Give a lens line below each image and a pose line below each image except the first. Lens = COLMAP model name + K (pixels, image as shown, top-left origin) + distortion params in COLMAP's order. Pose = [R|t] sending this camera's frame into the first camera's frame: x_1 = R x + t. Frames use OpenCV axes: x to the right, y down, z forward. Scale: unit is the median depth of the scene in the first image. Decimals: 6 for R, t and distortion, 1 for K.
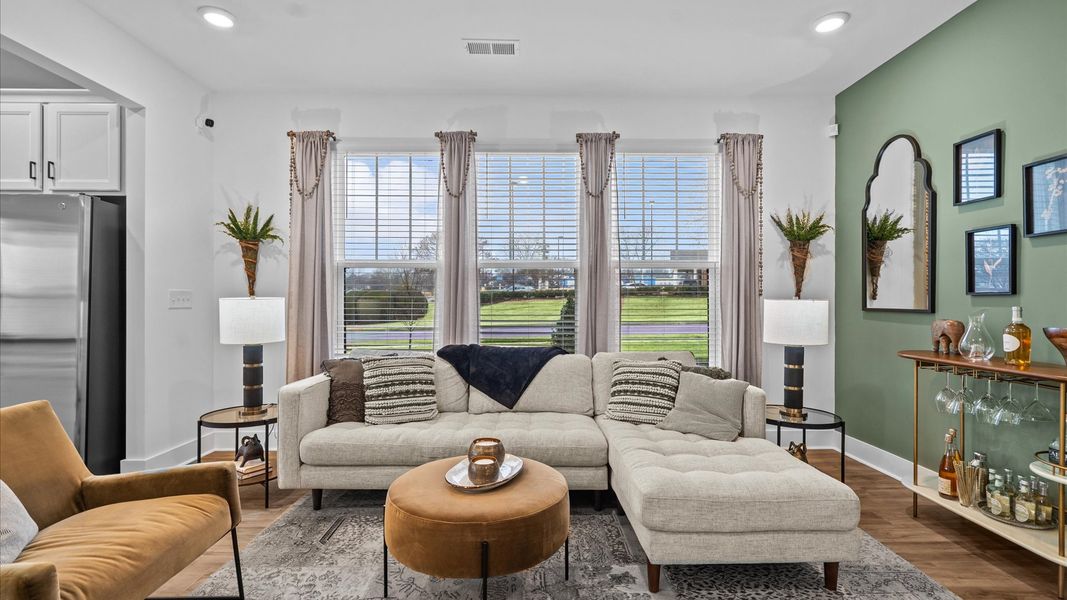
lens RADIAL K [[472.6, 0, 533.5], [0, 472.6, 300.0], [0, 0, 1]] dist [-0.003133, -0.000350]
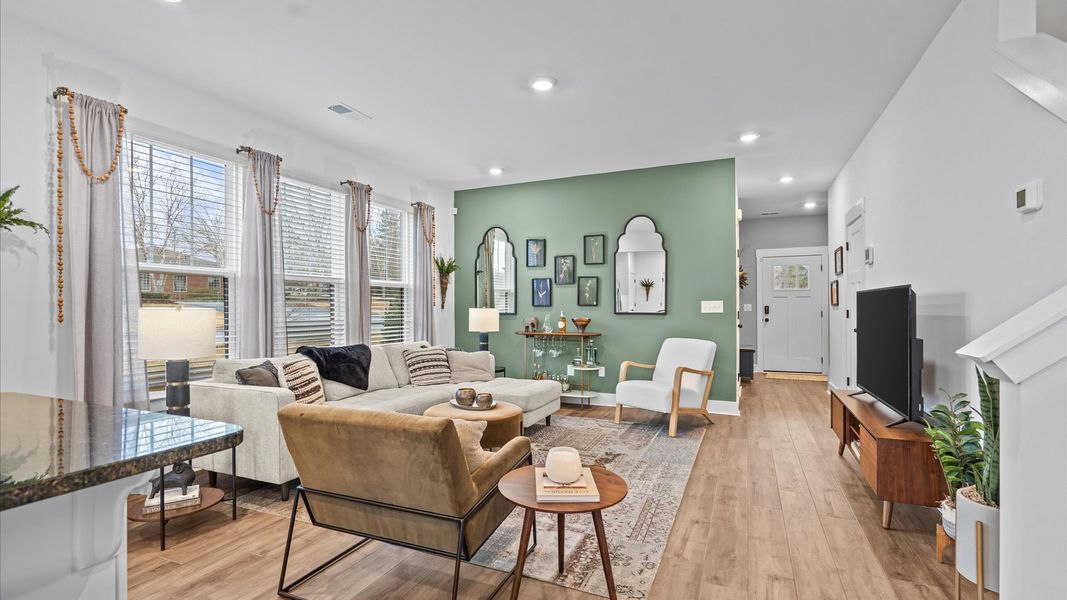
lens RADIAL K [[489.6, 0, 536.3], [0, 489.6, 288.9], [0, 0, 1]] dist [0.000778, 0.000184]
pose [[0.407738, 0.032755, 0.912511, -1.082053], [0.002975, 0.999303, -0.037200, -0.005214], [-0.913094, 0.017882, 0.407356, -0.007570]]
